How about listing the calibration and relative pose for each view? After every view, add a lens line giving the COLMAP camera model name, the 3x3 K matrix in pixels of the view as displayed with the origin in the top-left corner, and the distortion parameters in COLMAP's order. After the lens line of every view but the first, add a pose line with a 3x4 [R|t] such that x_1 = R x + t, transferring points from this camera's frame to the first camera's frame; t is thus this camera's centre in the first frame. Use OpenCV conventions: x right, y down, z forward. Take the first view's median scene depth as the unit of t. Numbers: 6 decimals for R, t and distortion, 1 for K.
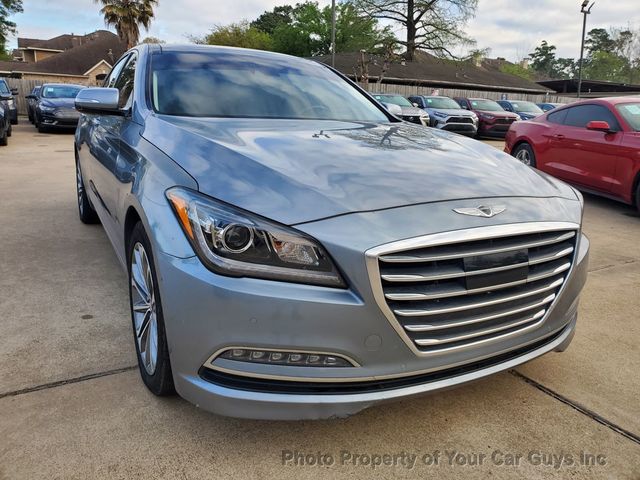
lens RADIAL K [[496.8, 0, 322.3], [0, 496.8, 232.3], [0, 0, 1]] dist [0.004702, 0.019049]
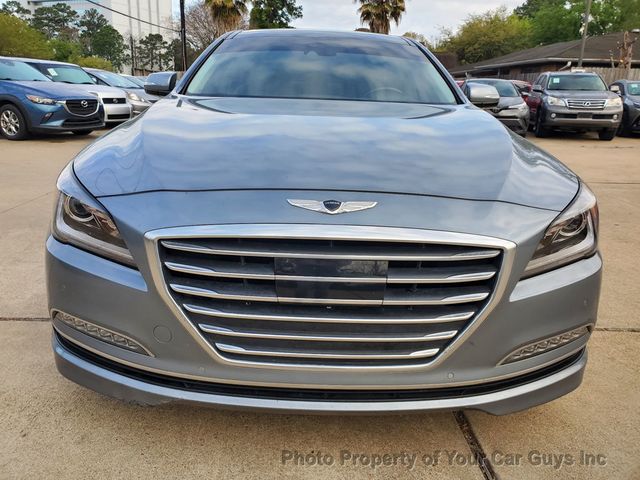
lens RADIAL K [[496.8, 0, 321.8], [0, 496.8, 237.9], [0, 0, 1]] dist [0.004702, 0.019049]
pose [[0.881780, 0.125511, -0.454655, 0.423283], [-0.115244, 0.992060, 0.050356, -0.019034], [0.457366, 0.007993, 0.889243, 0.179092]]
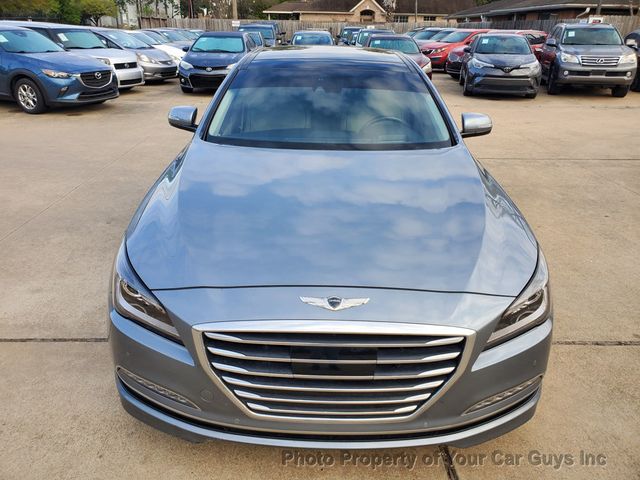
lens RADIAL K [[496.8, 0, 327.0], [0, 496.8, 233.6], [0, 0, 1]] dist [0.004702, 0.019049]
pose [[0.876291, 0.169214, -0.451088, 0.468659], [-0.107045, 0.981271, 0.160150, -0.217322], [0.469740, -0.092051, 0.877993, 0.064311]]
